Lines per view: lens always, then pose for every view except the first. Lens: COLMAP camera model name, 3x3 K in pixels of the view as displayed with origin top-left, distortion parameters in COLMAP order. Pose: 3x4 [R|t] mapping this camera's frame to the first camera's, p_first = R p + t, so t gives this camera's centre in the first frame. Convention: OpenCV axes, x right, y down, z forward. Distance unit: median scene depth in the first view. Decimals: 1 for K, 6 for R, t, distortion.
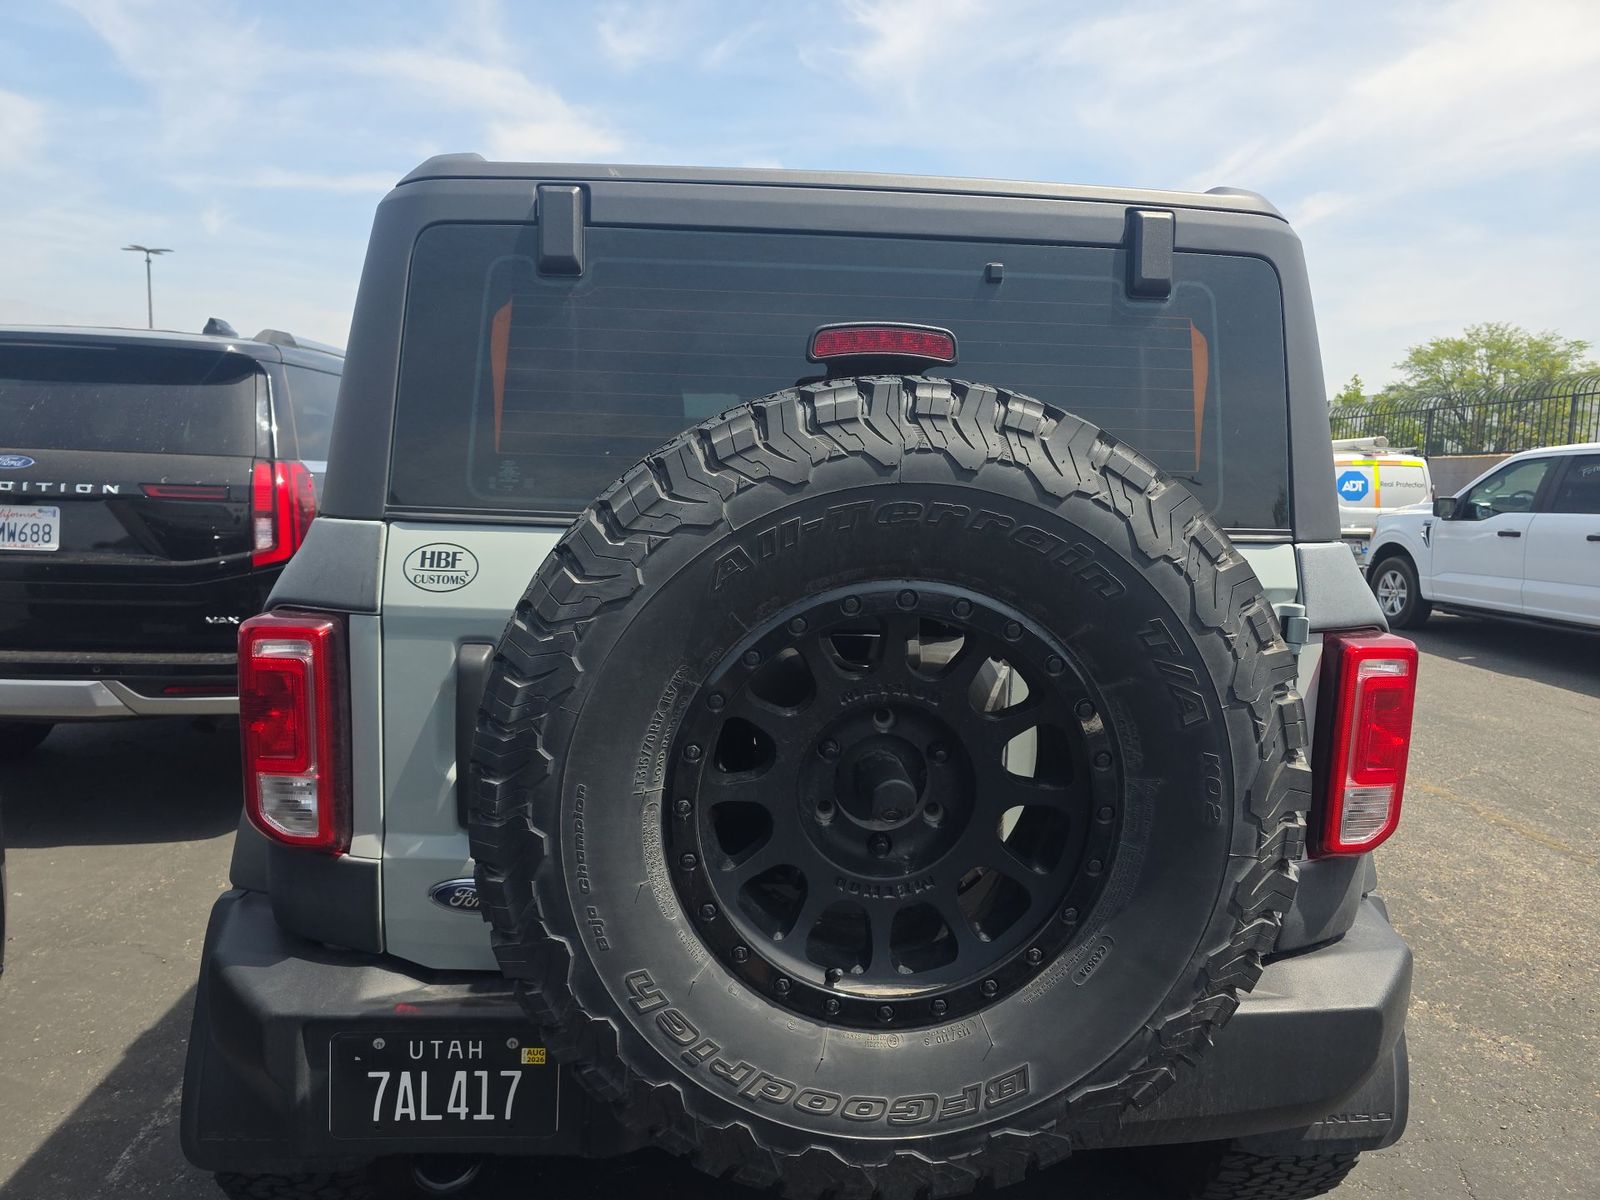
lens RADIAL K [[1094.1, 0, 800.0], [0, 1094.1, 600.0], [0, 0, 1]] dist [0.063424, -0.067553]
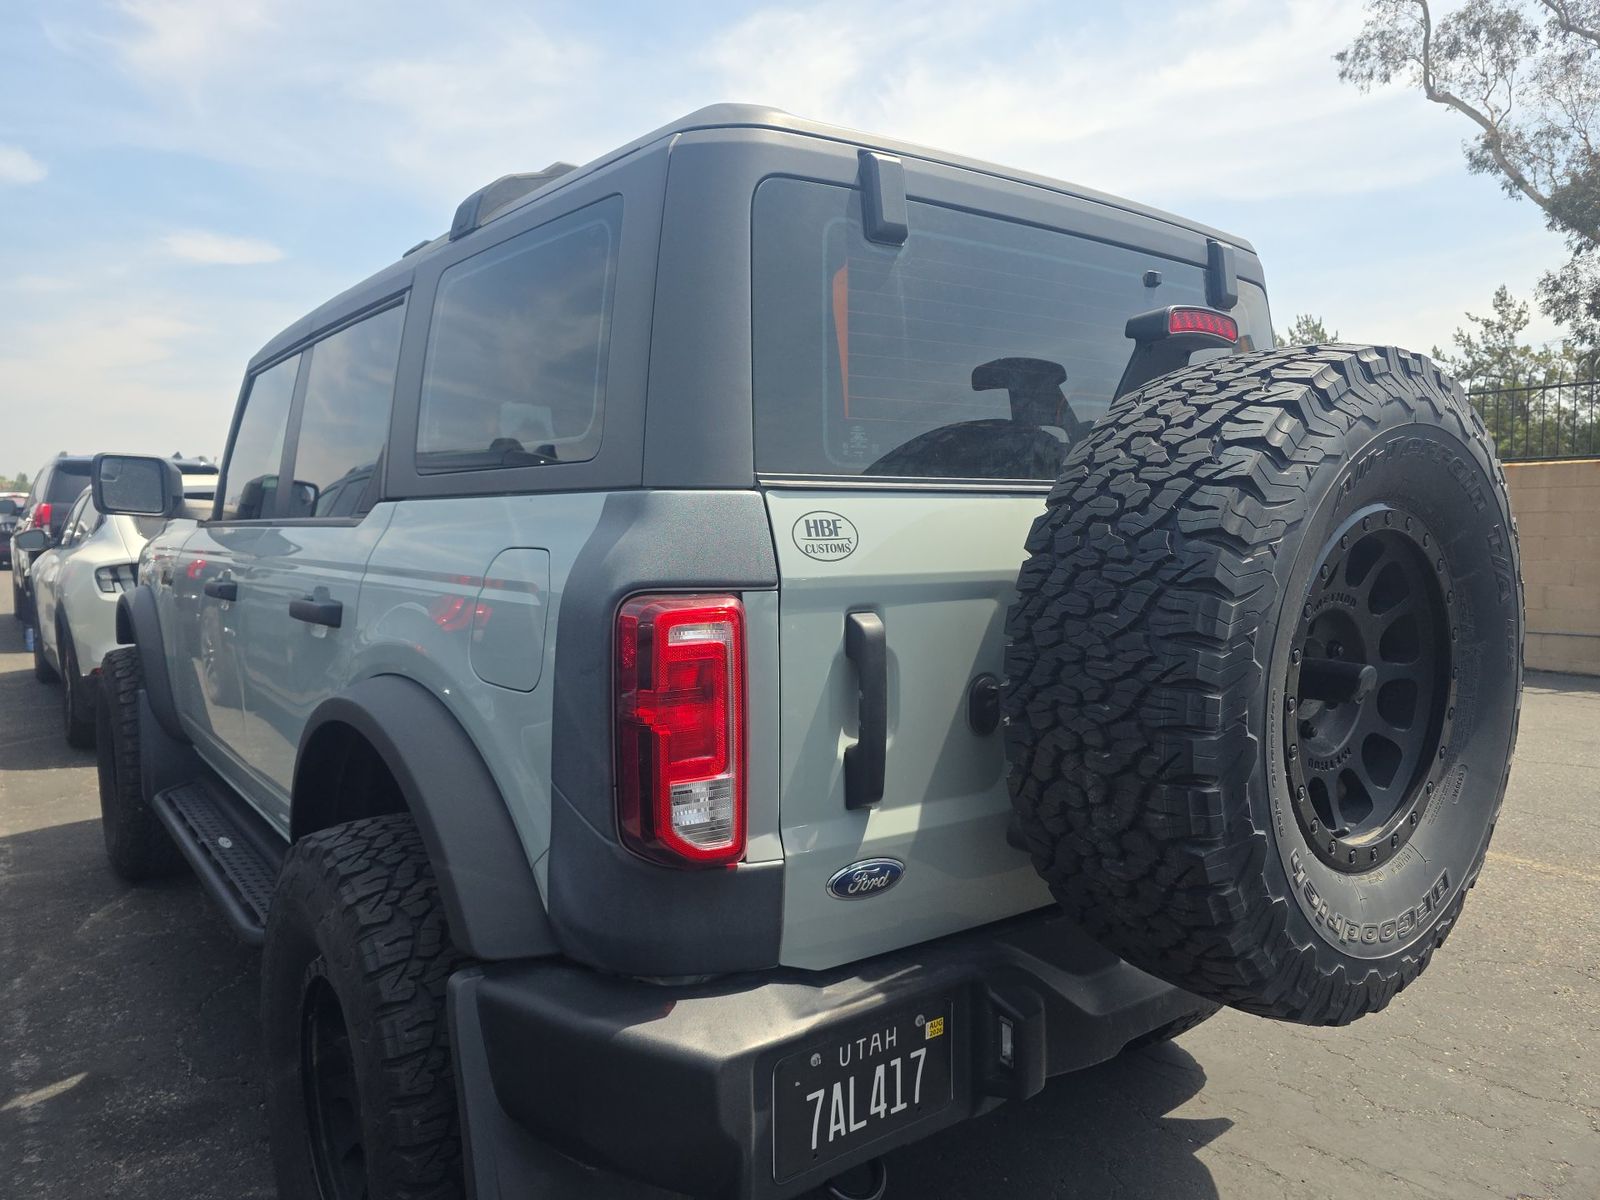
lens RADIAL K [[1084.5, 0, 799.8], [0, 1084.5, 593.2], [0, 0, 1]] dist [0.075040, -0.082854]
pose [[0.830051, -0.069339, 0.553361, -0.857007], [0.091915, 0.995681, -0.013109, 0.029383], [-0.550062, 0.061743, 0.832839, 0.232709]]
